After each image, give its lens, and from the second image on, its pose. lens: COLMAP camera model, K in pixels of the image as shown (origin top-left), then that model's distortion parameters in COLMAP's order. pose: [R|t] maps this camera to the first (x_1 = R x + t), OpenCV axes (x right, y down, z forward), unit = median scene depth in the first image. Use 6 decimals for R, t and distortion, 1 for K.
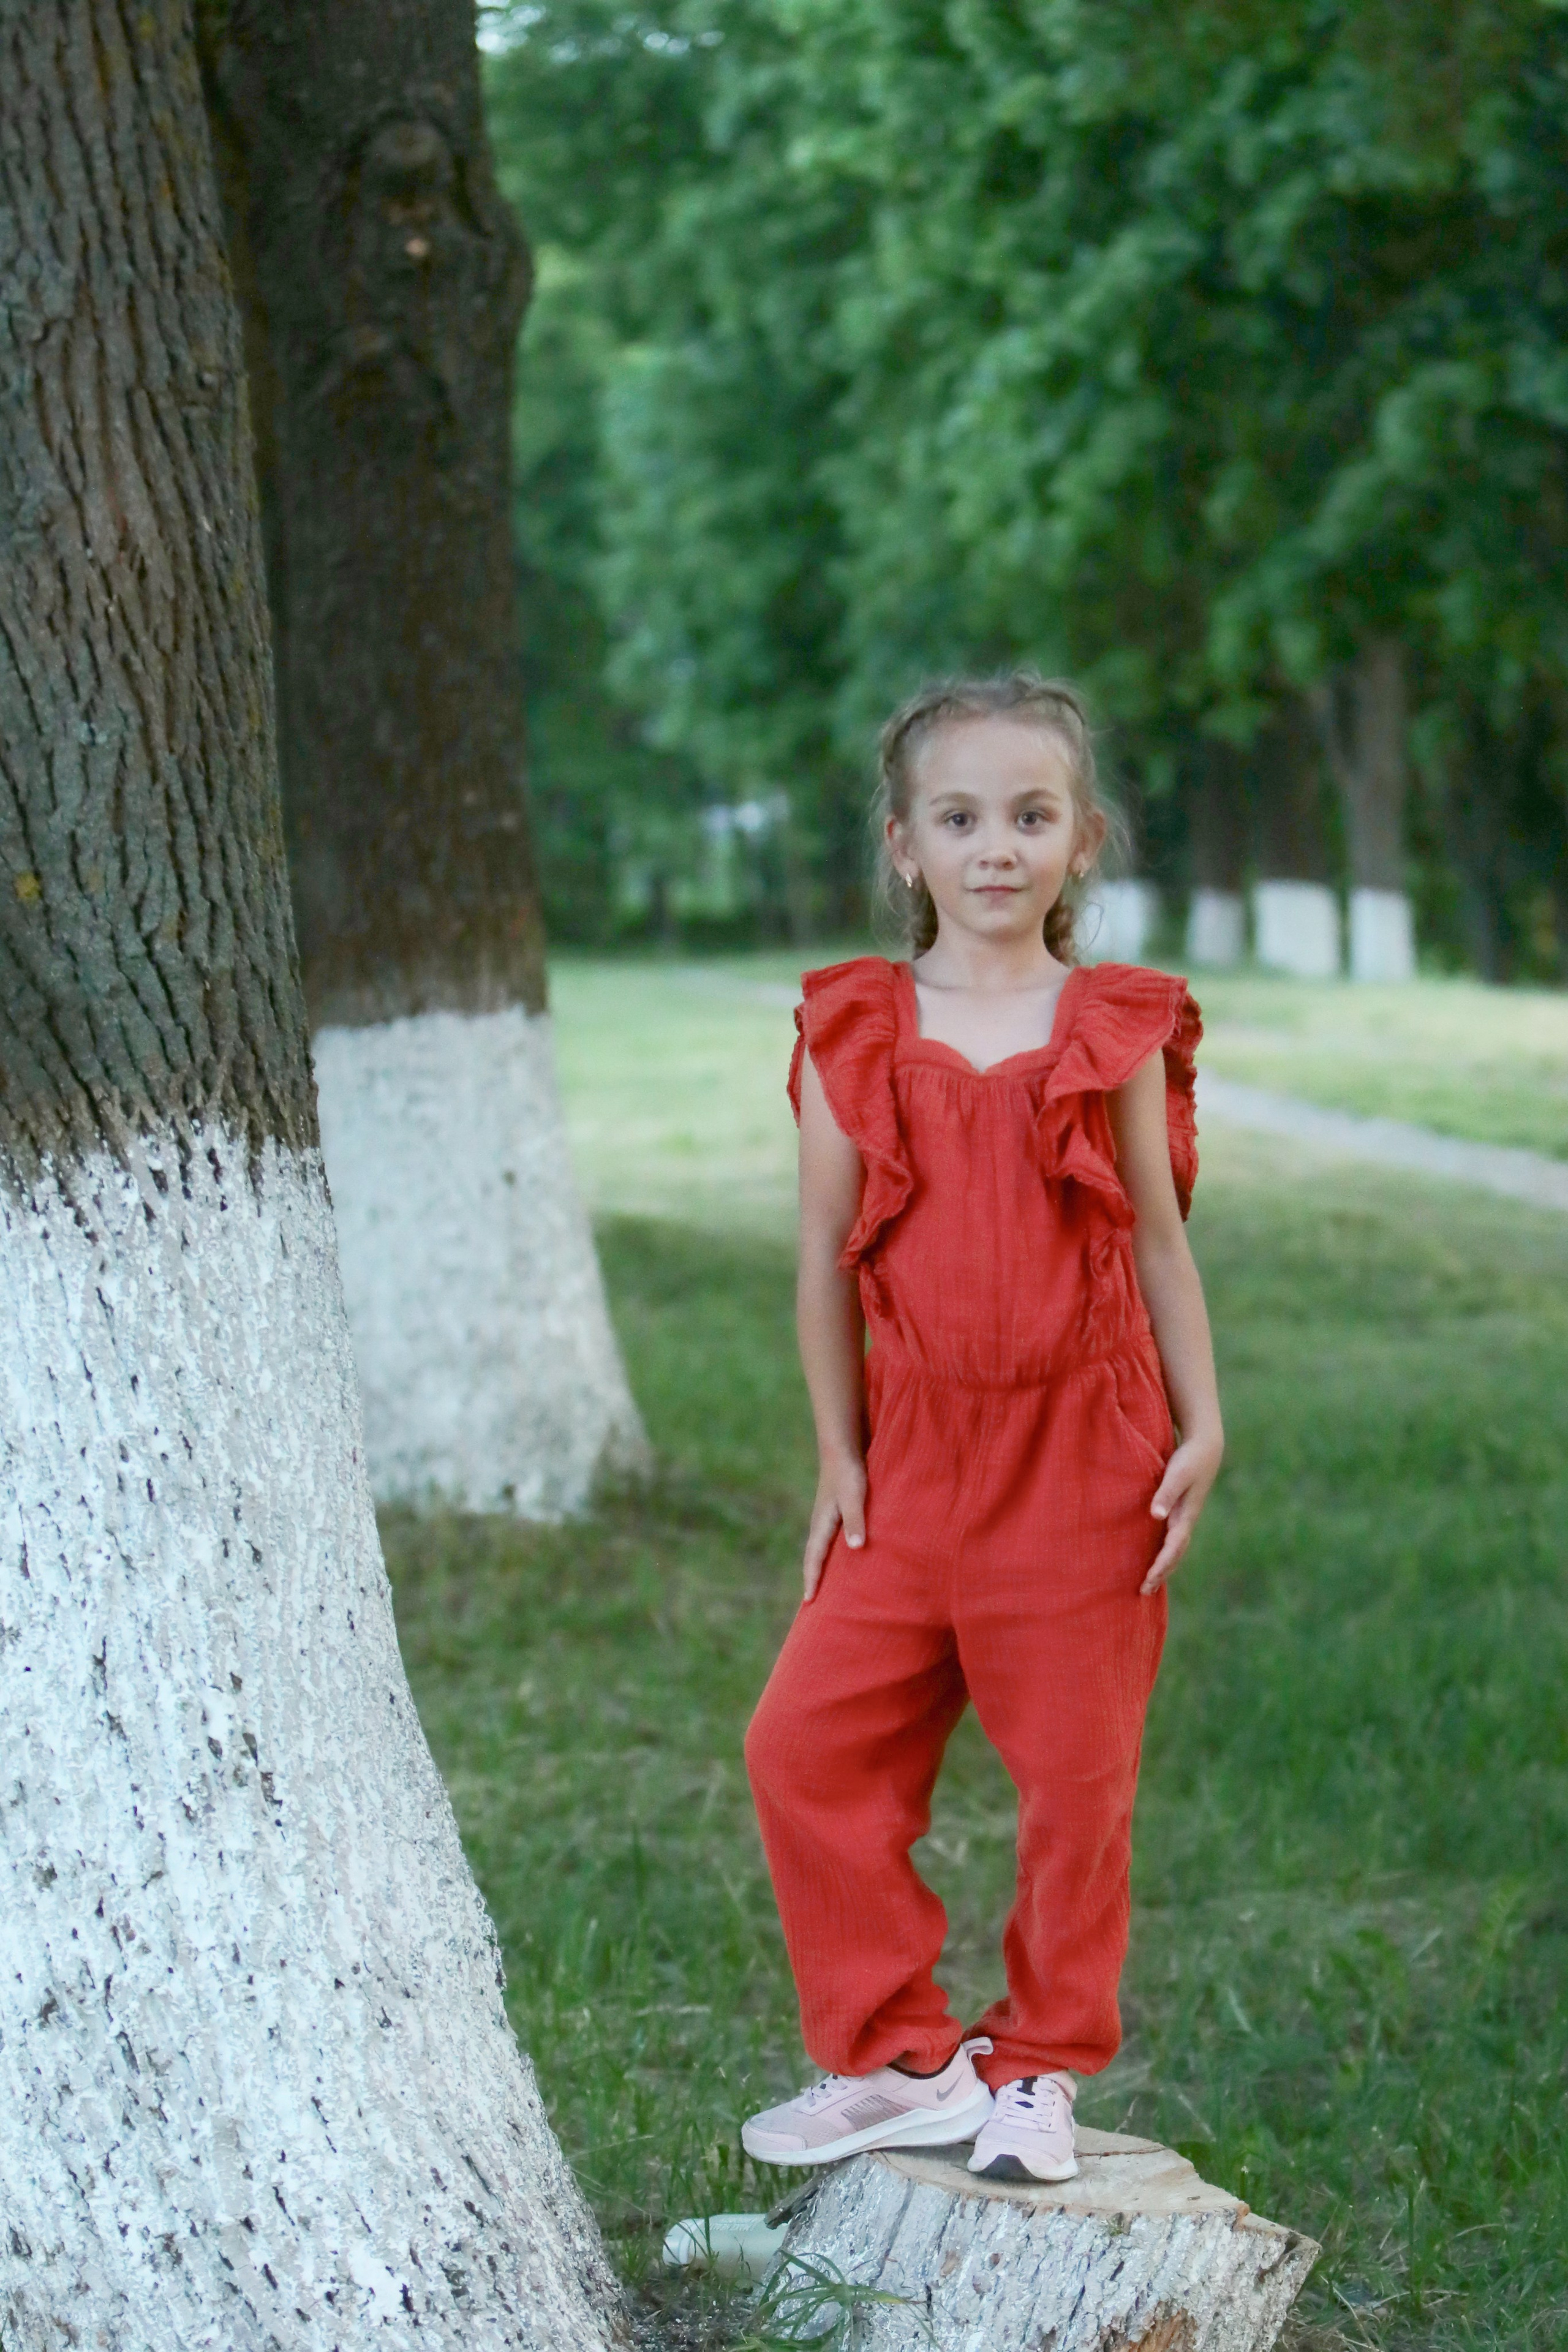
lens RADIAL K [[6420.5, 0, 849.2], [0, 6420.5, 1598.8], [0, 0, 1]] dist [-0.293765, 0.338836]
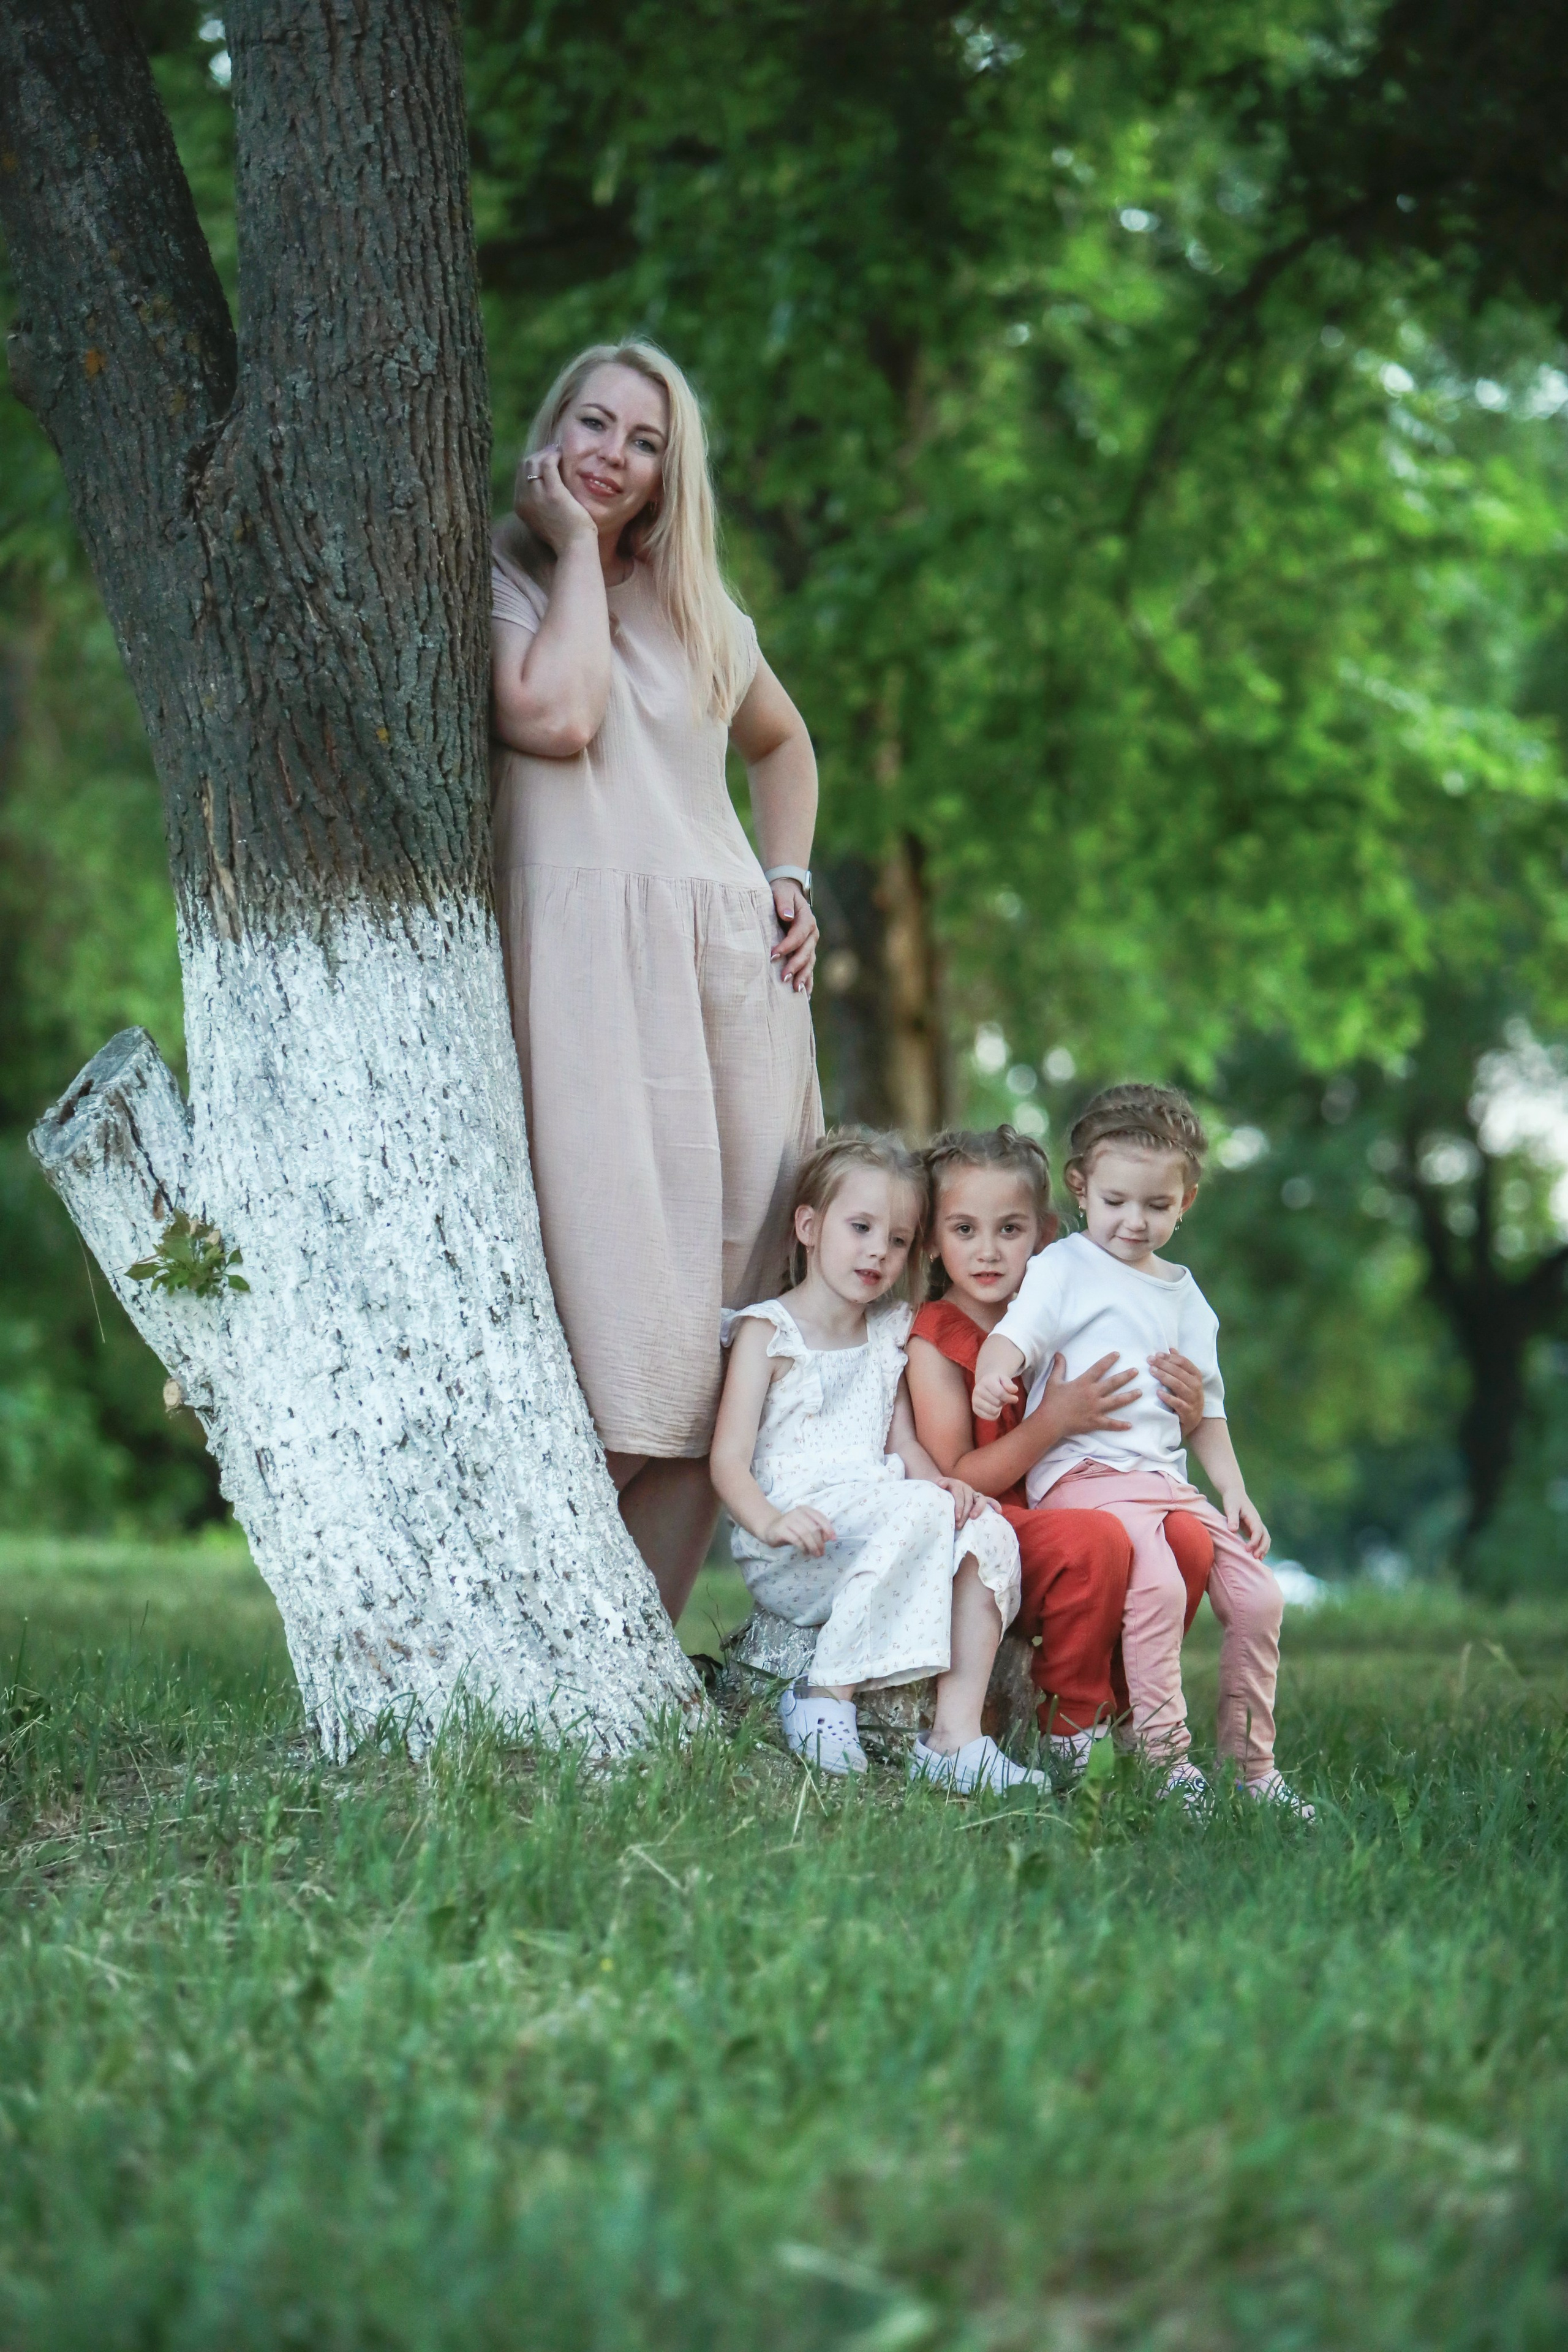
lens RADIAL K [[8994.9, 0, 784.0], [0, 8994.9, 1176.0], [0, 0, 1]] dist [0.656085, 0.061032]
pose [[0.922499, 0.057402, 0.381707, -0.883342], [0.003991, 0.987410, -0.158133, 0.349139], [-0.385979, 0.147401, 0.910655, -1.052814]]
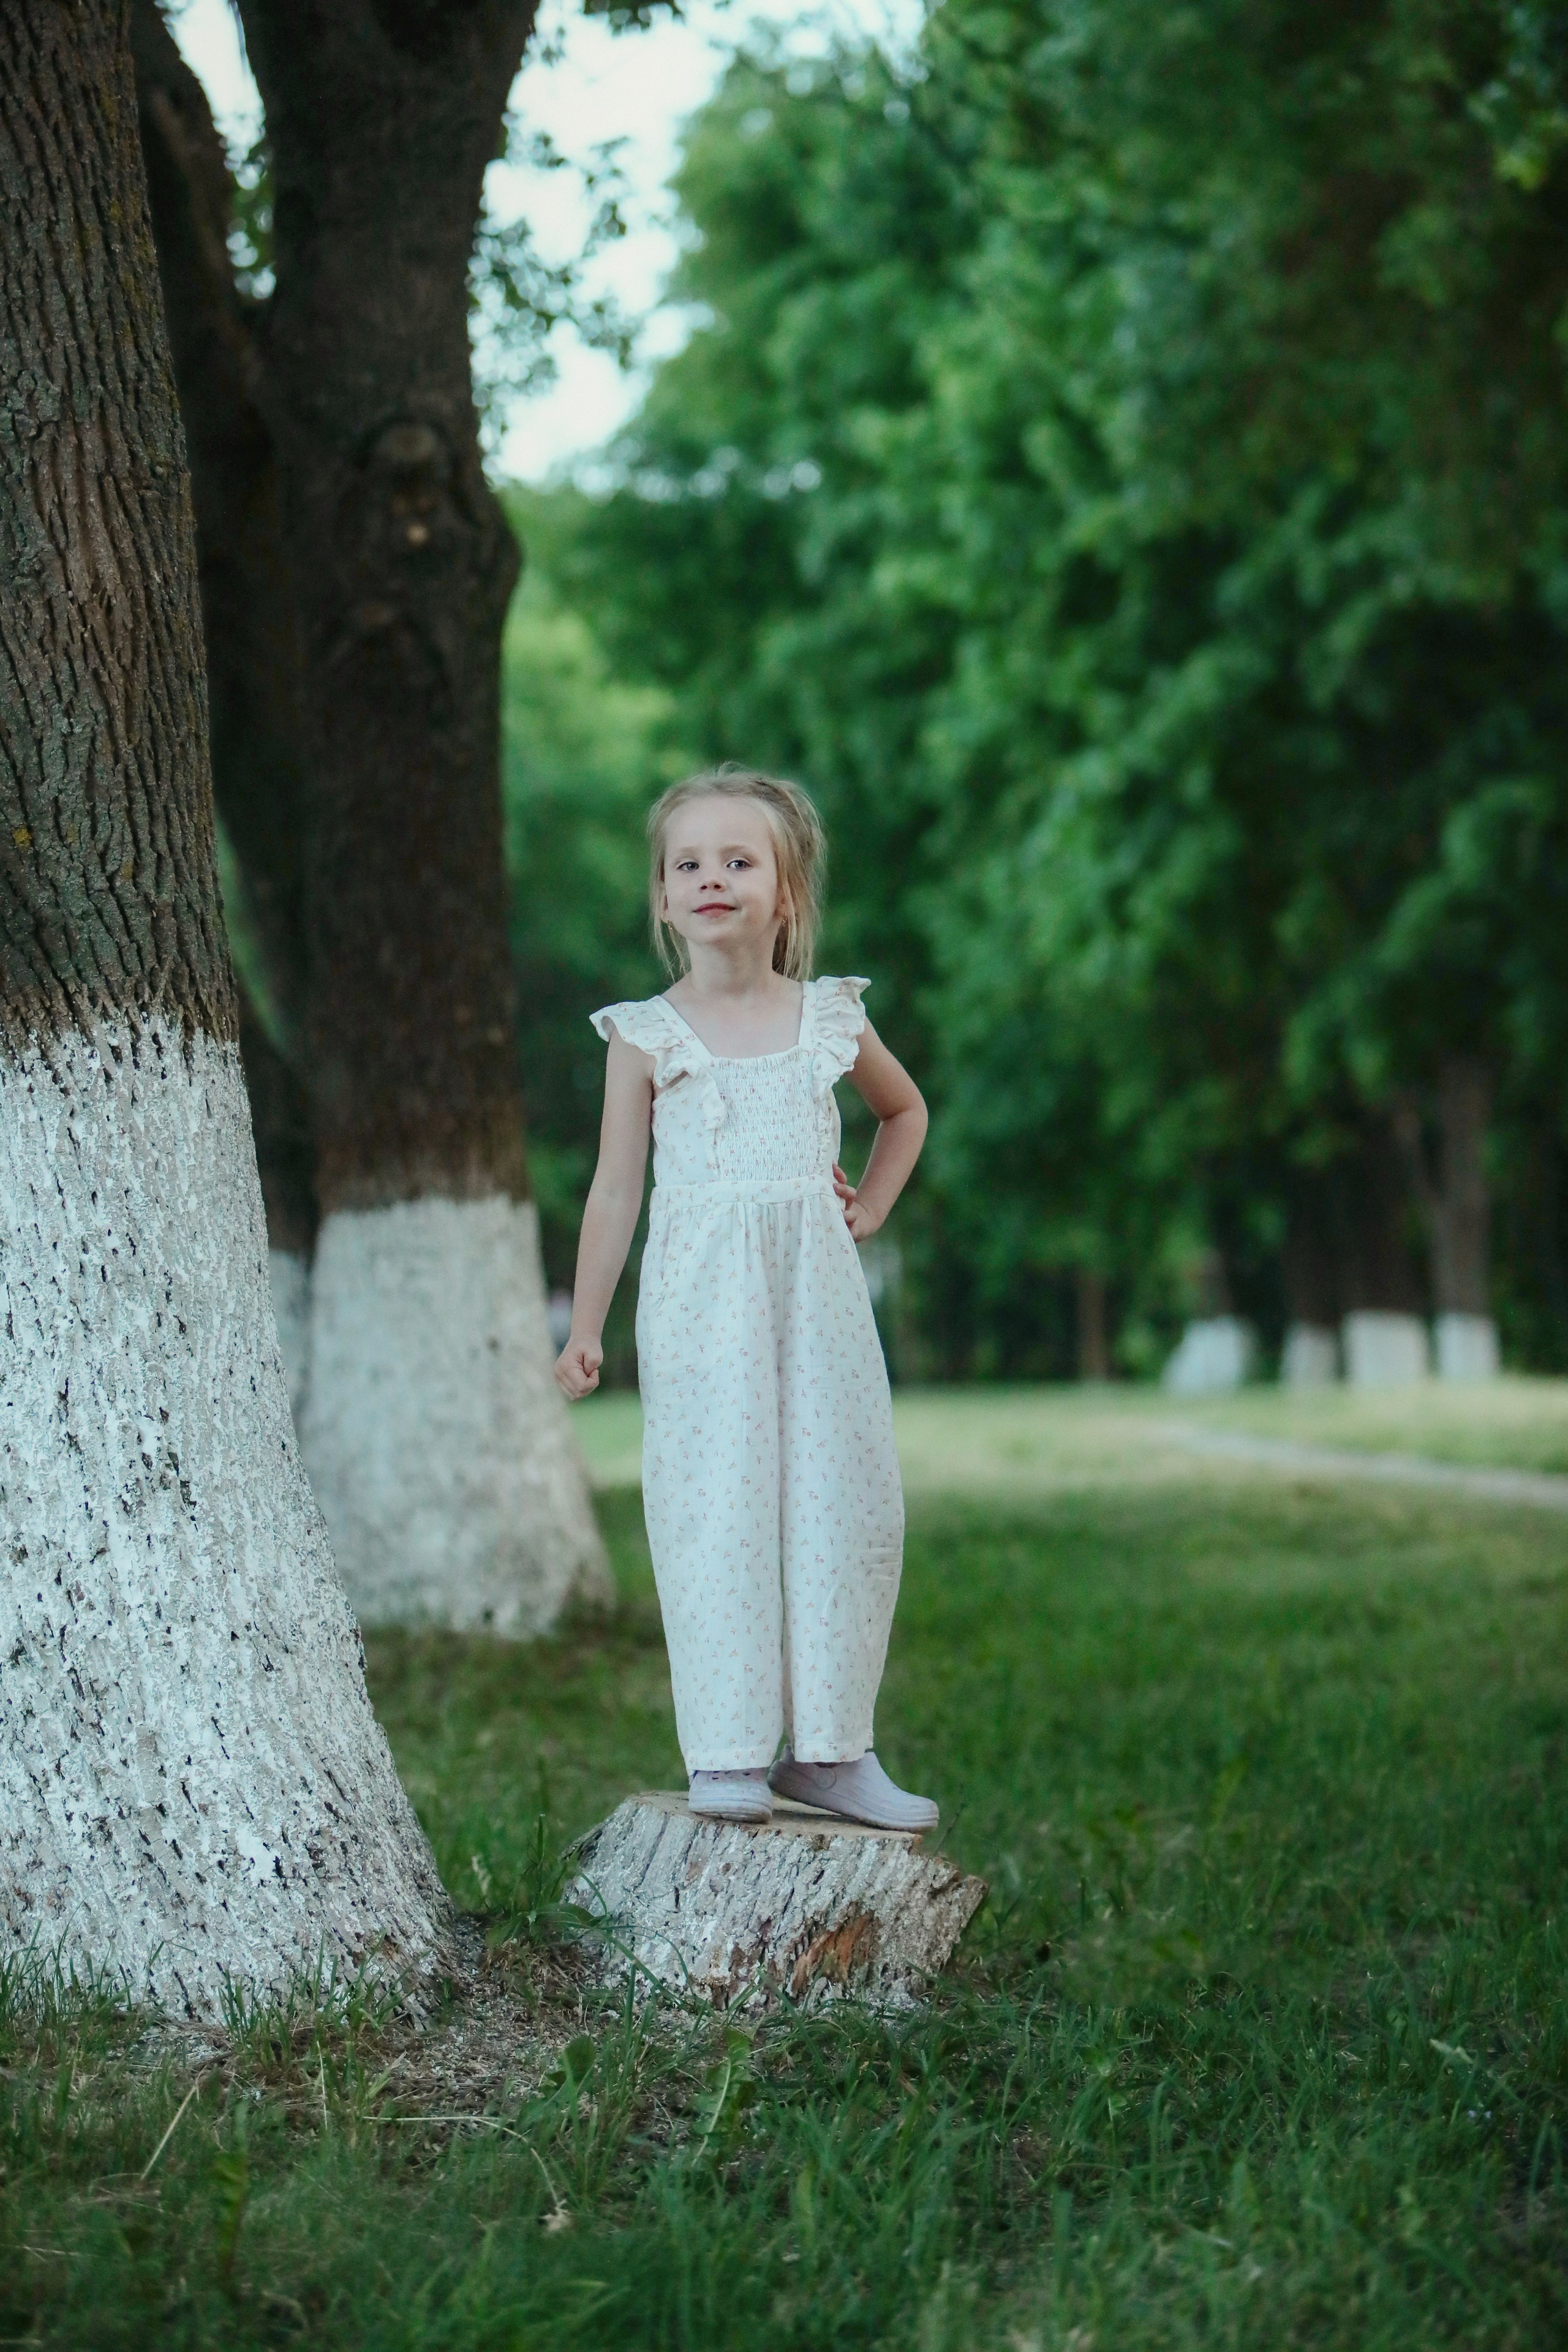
lens RADIAL K [[6575.5, 0, 749.1], [0, 6575.5, 1181.9], [0, 0, 1]] dist [-0.006911, 1.226495]
pose [[0.999384, 0.004117, -0.034860, 0.076908], [-0.008934, 0.990227, -0.139180, 0.157310], [0.033947, 0.139405, 0.989653, -0.384504]]
